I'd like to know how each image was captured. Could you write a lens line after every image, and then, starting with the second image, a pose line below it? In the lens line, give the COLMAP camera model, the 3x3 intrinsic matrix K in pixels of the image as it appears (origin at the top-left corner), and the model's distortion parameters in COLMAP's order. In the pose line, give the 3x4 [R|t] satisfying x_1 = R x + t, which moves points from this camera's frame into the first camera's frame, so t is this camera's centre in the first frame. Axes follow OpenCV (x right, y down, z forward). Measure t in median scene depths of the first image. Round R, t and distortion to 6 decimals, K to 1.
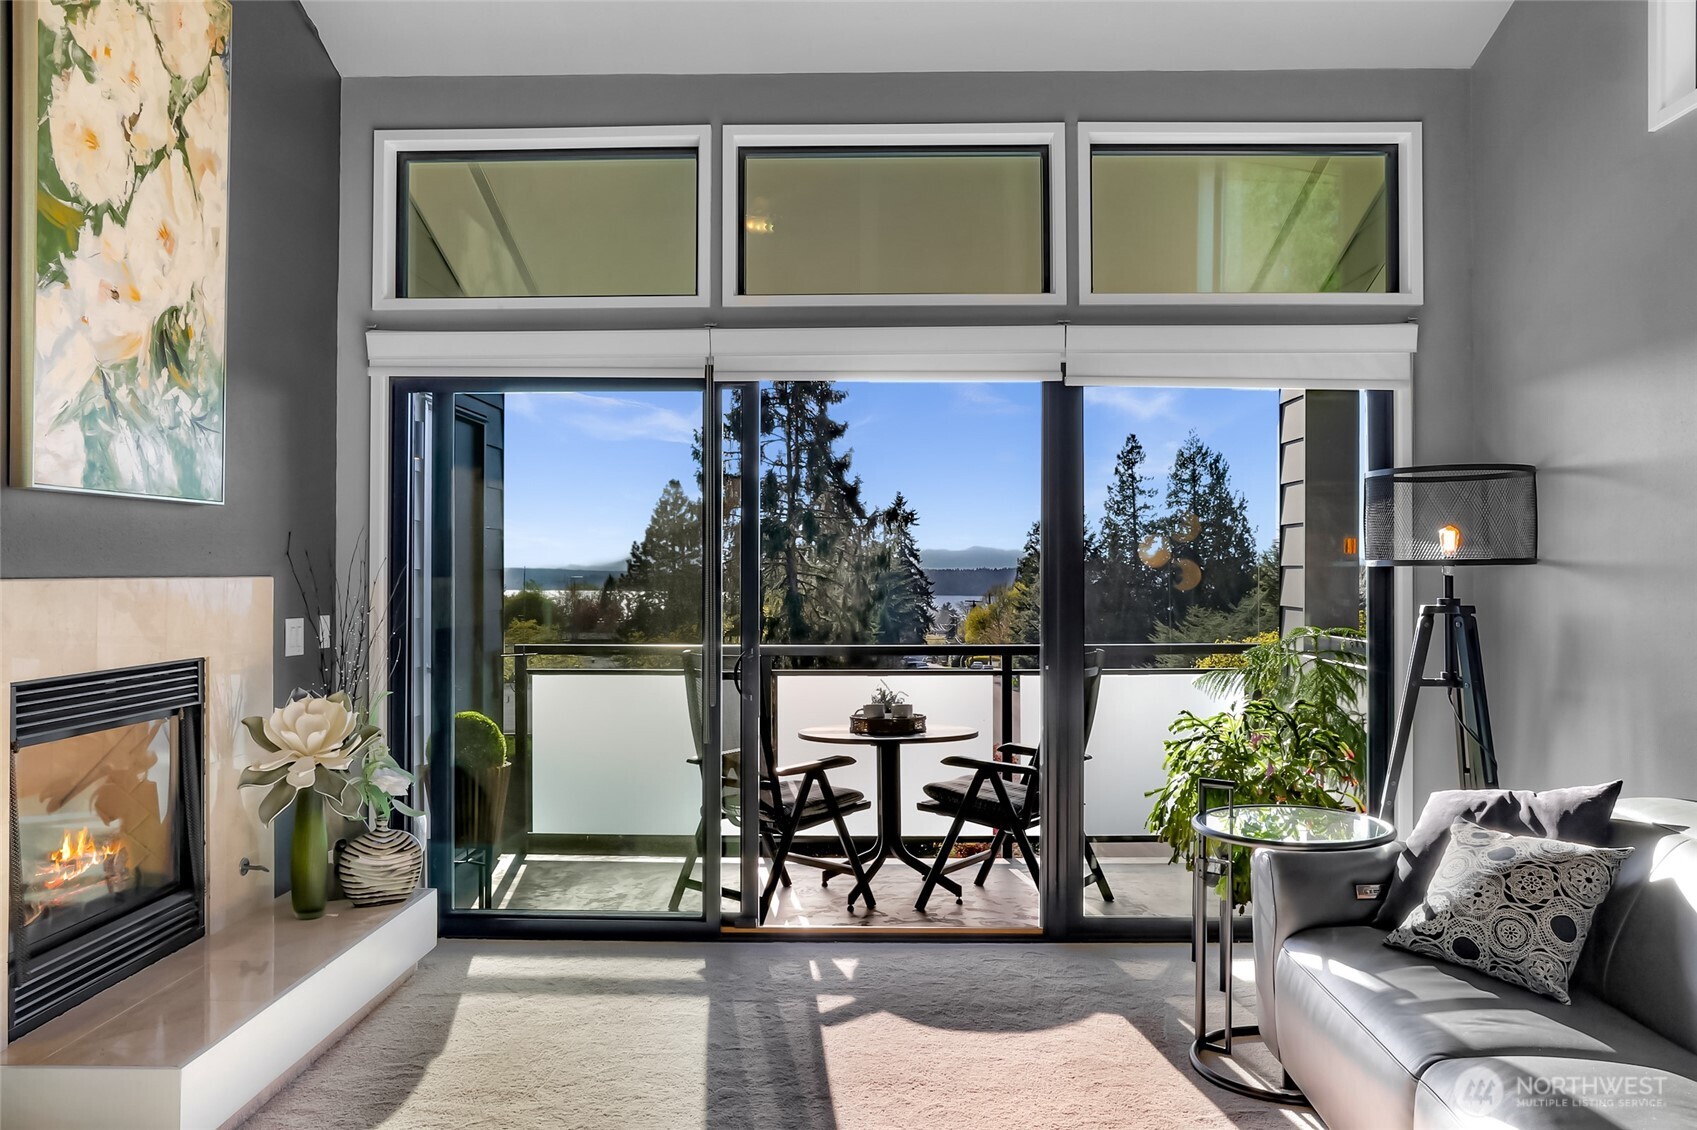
lens RADIAL K [[1270.9, 0, 844.9], [0, 1270.9, 558.3], [0, 0, 1]] dist [-0.055471, 0.063209]
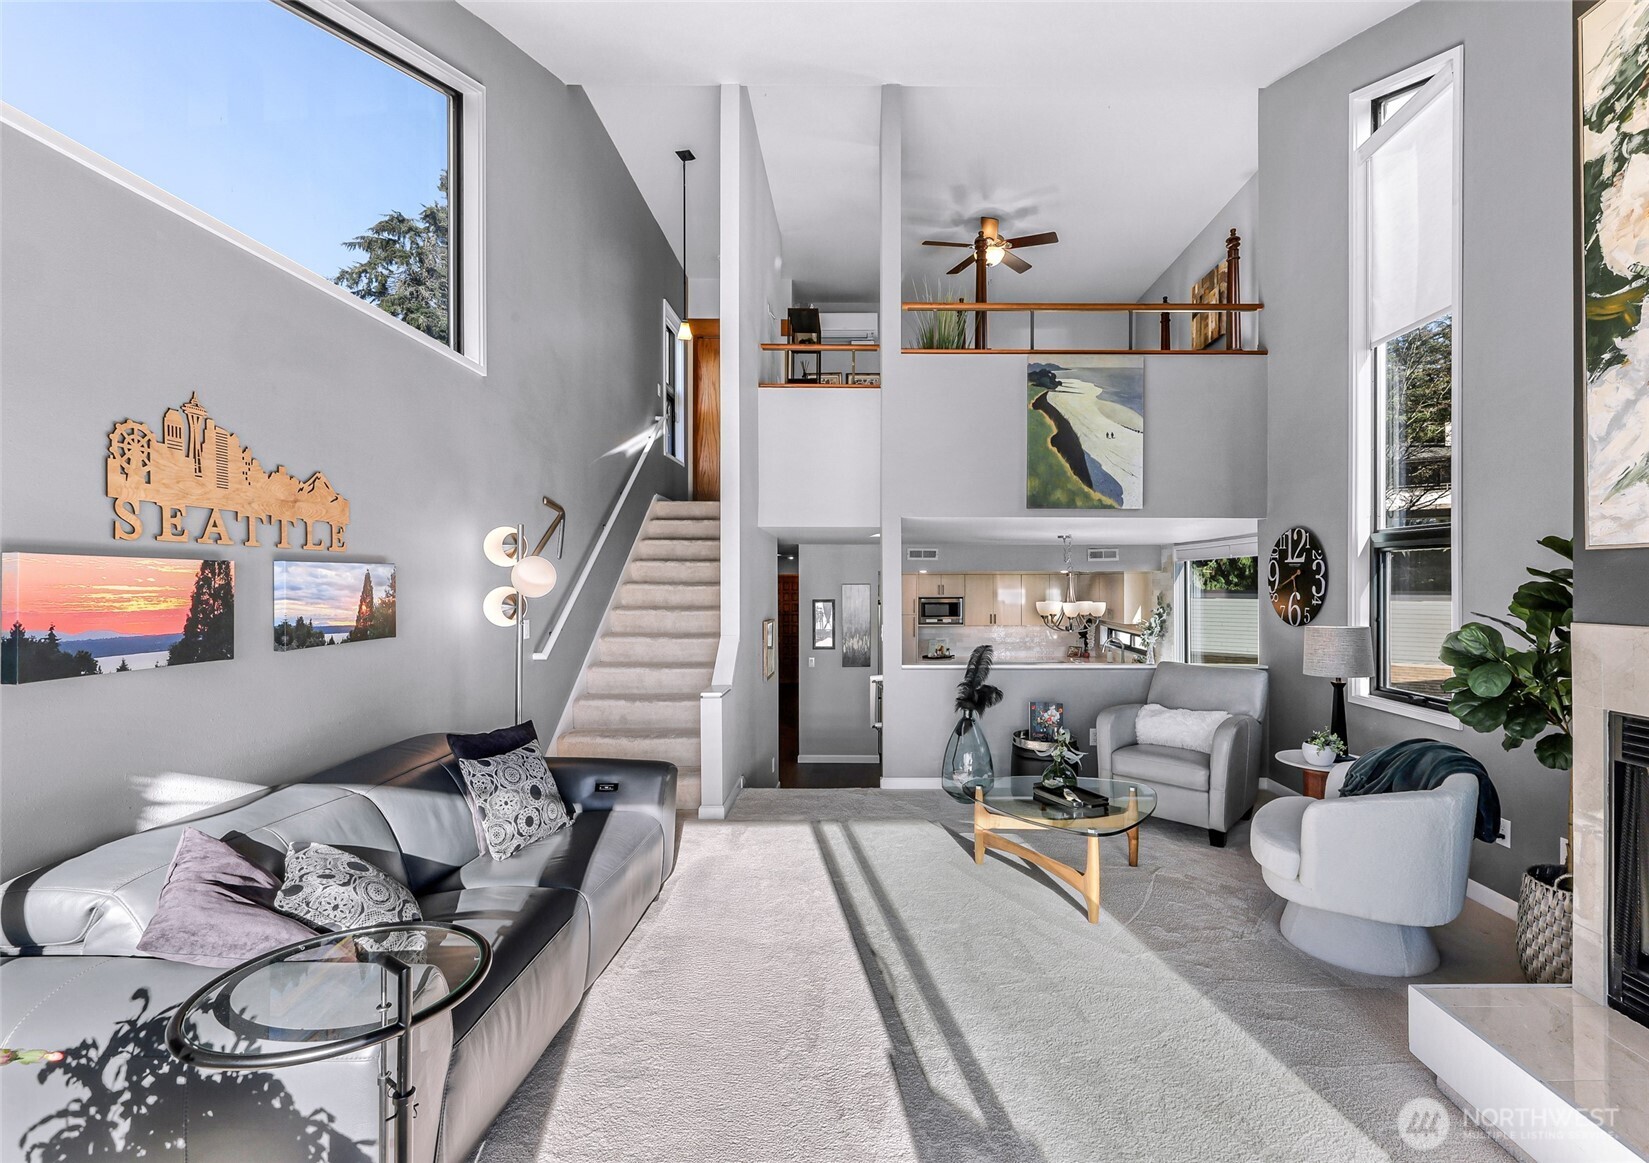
lens RADIAL K [[765.4, 0, 866.4], [0, 765.4, 578.0], [0, 0, 1]] dist [-0.000884, 0.000342]
pose [[-0.999566, 0.001316, -0.029415, 0.055179], [0.001671, 0.999926, -0.012056, -0.015624], [0.029397, -0.012099, -0.999495, 1.281392]]
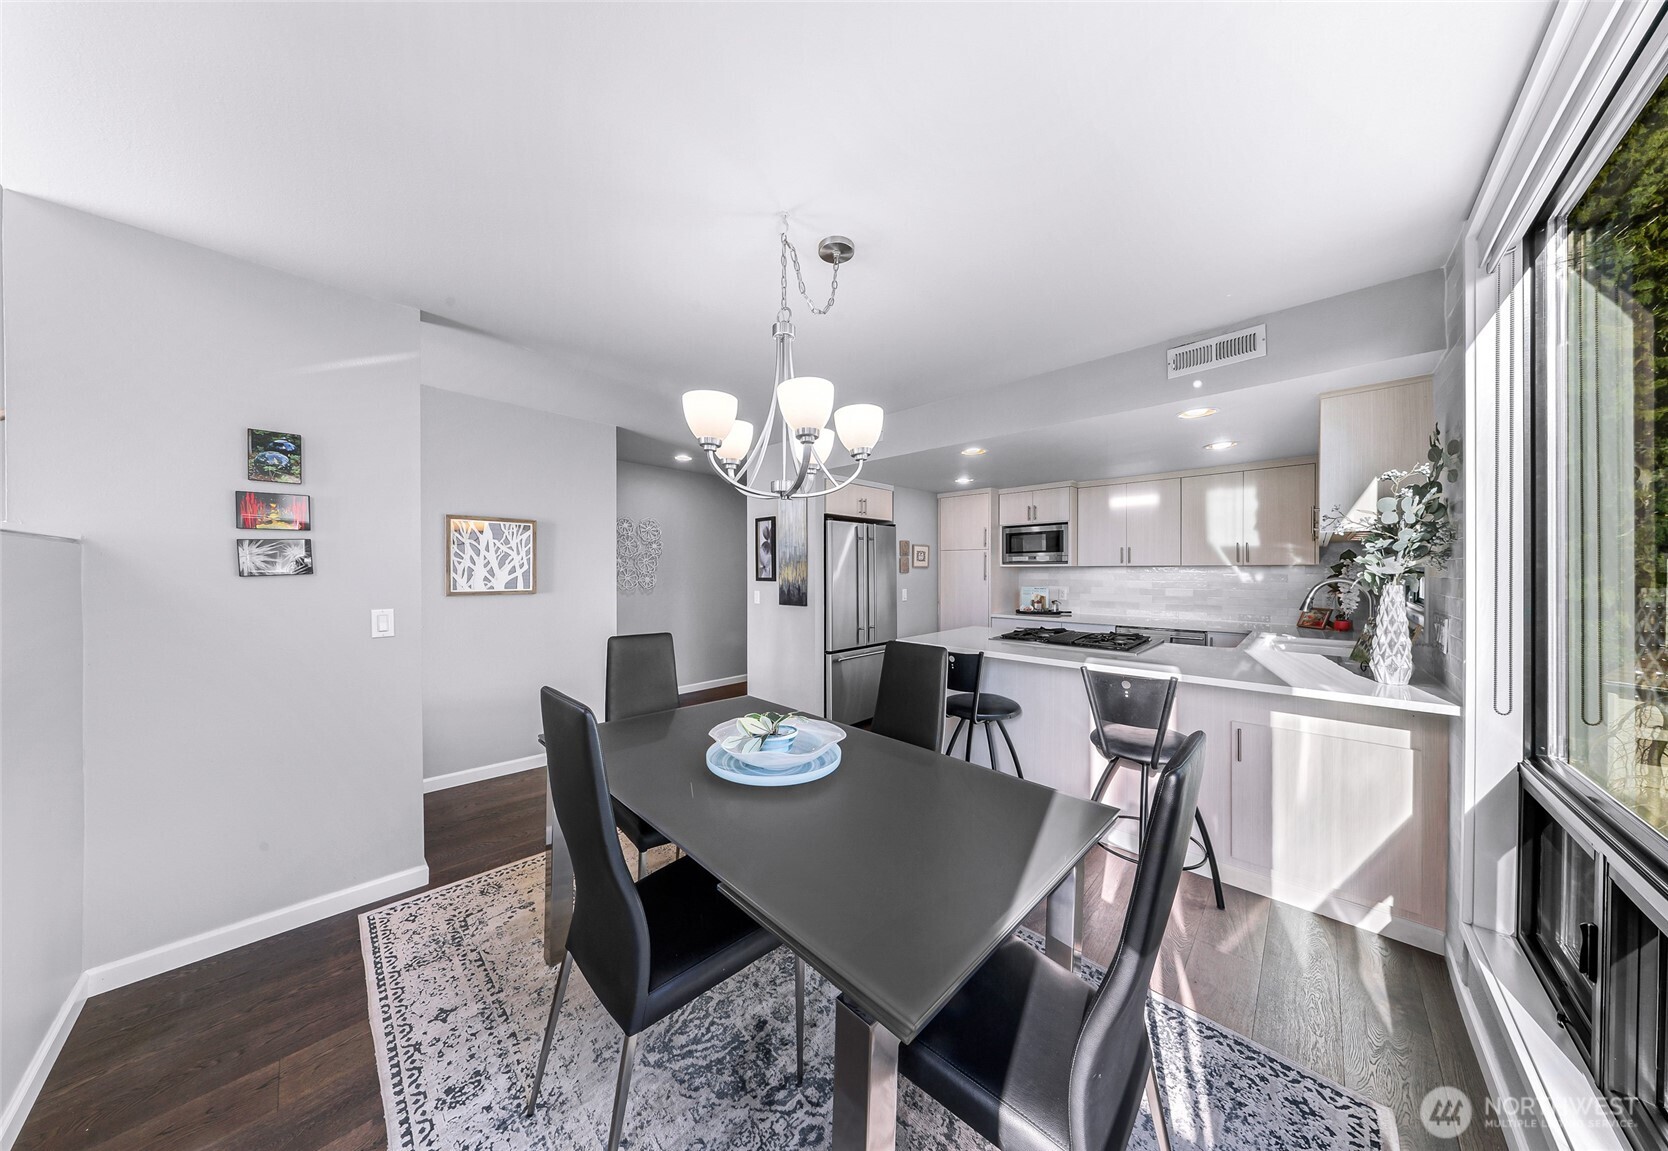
lens RADIAL K [[505.1, 0, 834.0], [0, 505.1, 575.5], [0, 0, 1]] dist [0.000186, 0.000032]
pose [[-0.742054, -0.009037, 0.670279, -0.782704], [-0.008779, 0.999954, 0.003763, 0.150196], [-0.670283, -0.003092, -0.742099, -0.238381]]
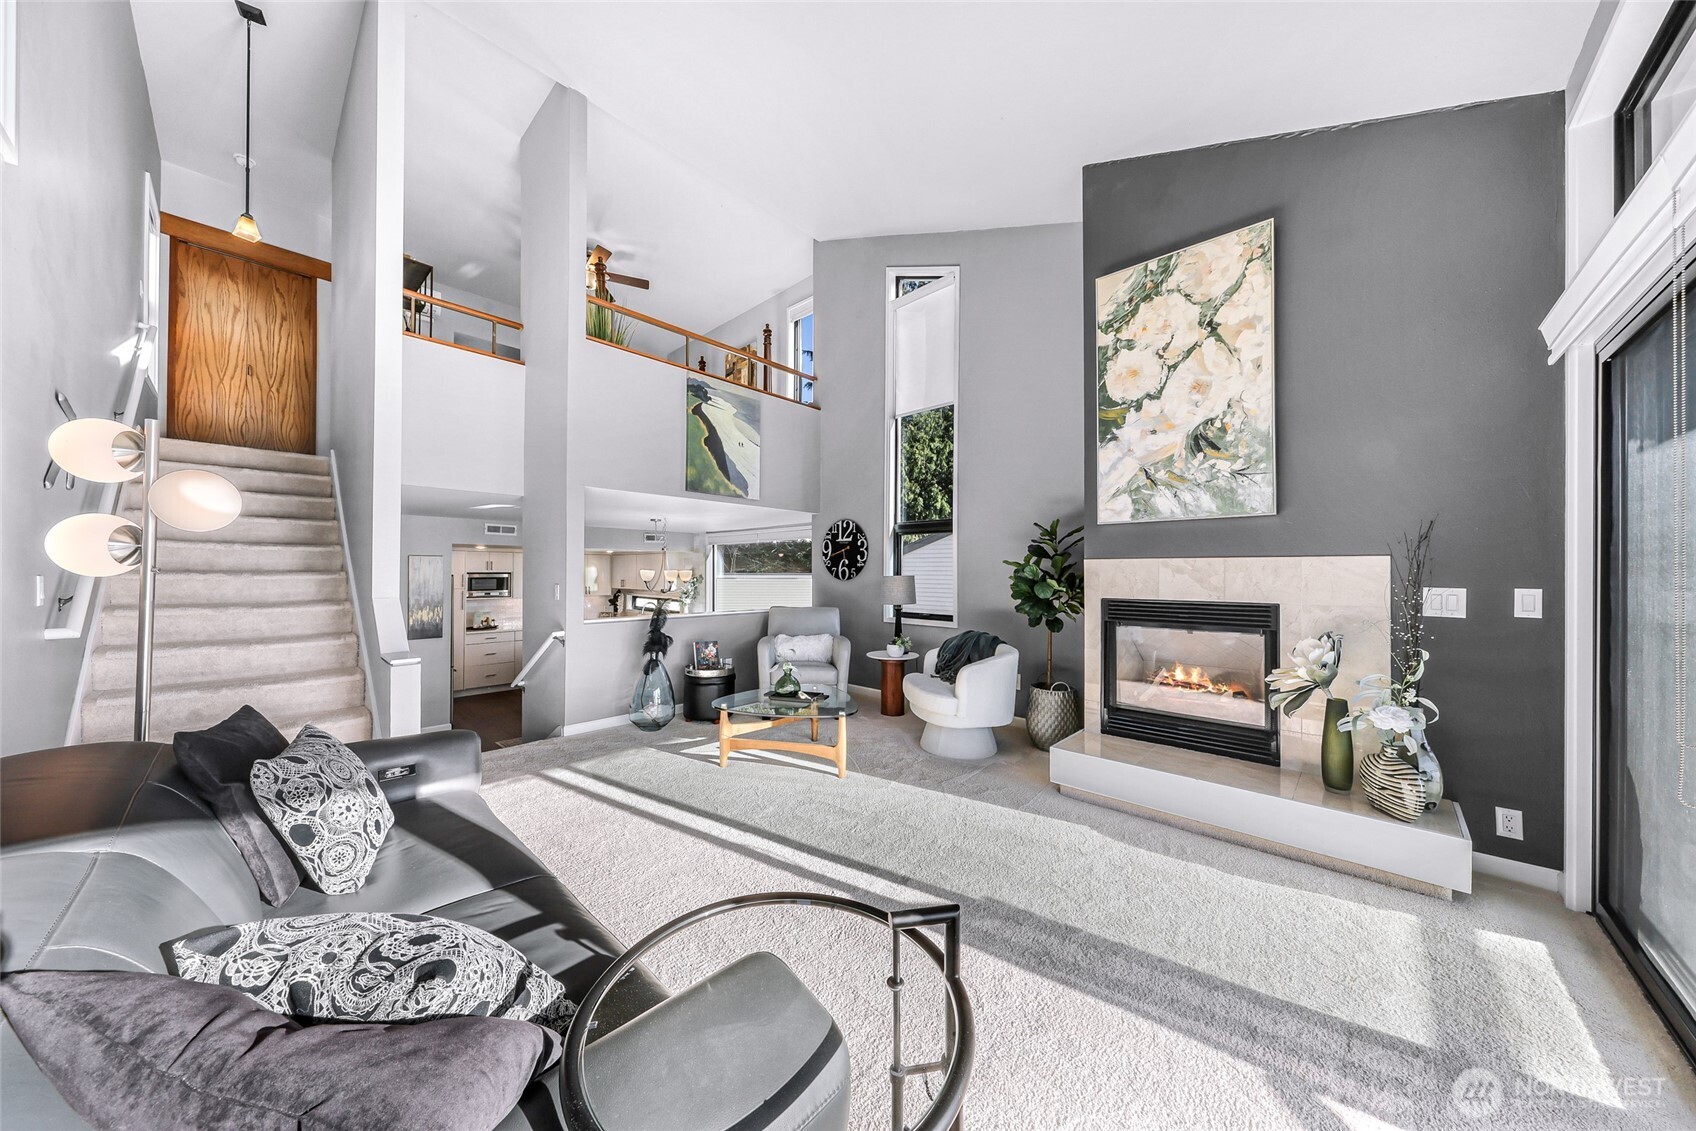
lens RADIAL K [[562.2, 0, 836.0], [0, 562.2, 565.3], [0, 0, 1]] dist [0.004752, -0.000023]
pose [[-0.668567, -0.011070, -0.743569, 0.448991], [0.003144, 0.999838, -0.017713, 0.036749], [0.743645, -0.014180, -0.668424, 1.027731]]
